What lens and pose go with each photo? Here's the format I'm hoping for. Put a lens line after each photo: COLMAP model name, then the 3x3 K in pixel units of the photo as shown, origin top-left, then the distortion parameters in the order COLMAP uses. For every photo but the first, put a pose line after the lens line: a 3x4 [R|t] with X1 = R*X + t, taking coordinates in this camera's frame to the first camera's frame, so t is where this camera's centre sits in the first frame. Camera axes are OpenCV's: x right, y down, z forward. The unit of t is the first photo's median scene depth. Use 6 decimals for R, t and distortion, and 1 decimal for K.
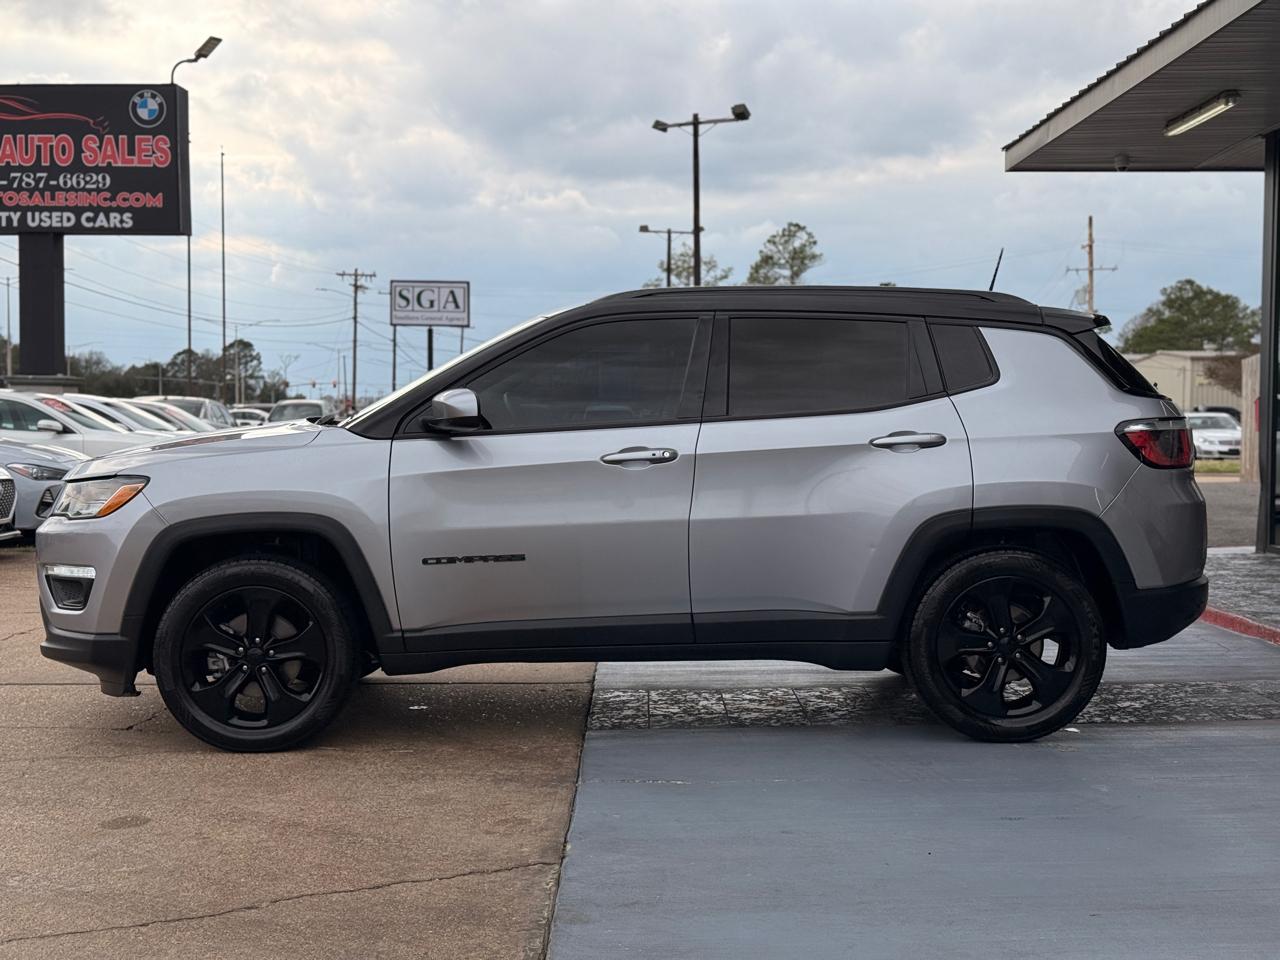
lens RADIAL K [[1792.5, 0, 639.5], [0, 1792.5, 479.8], [0, 0, 1]] dist [0.118980, 0.000000]
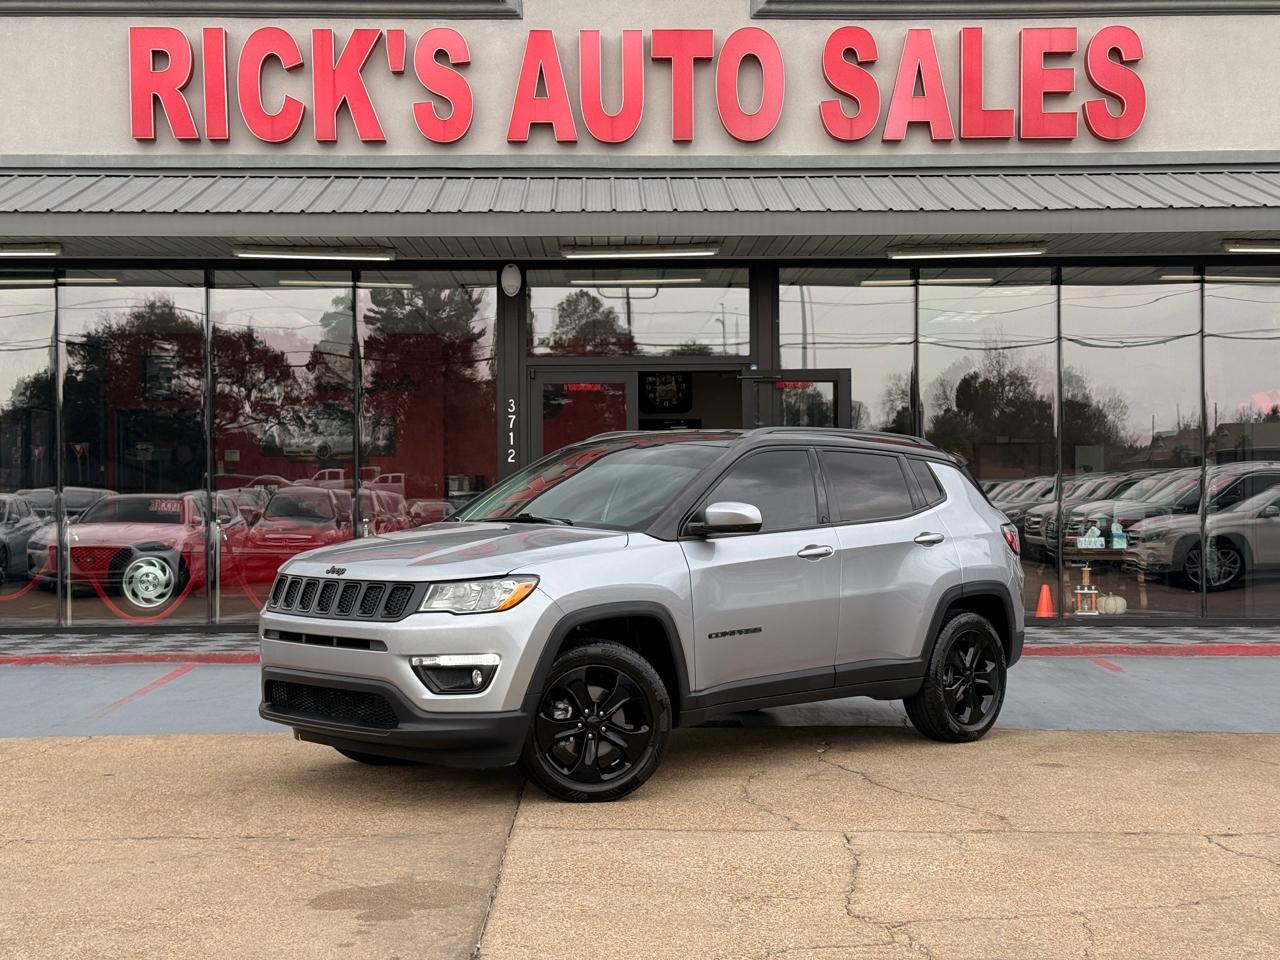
lens RADIAL K [[1792.5, 0, 635.1], [0, 1792.5, 480.8], [0, 0, 1]] dist [0.118980, 0.000000]
pose [[0.725544, 0.012811, 0.688056, -0.228895], [0.019928, 0.999016, -0.039614, -0.003429], [-0.687887, 0.042453, 0.724575, 0.022476]]
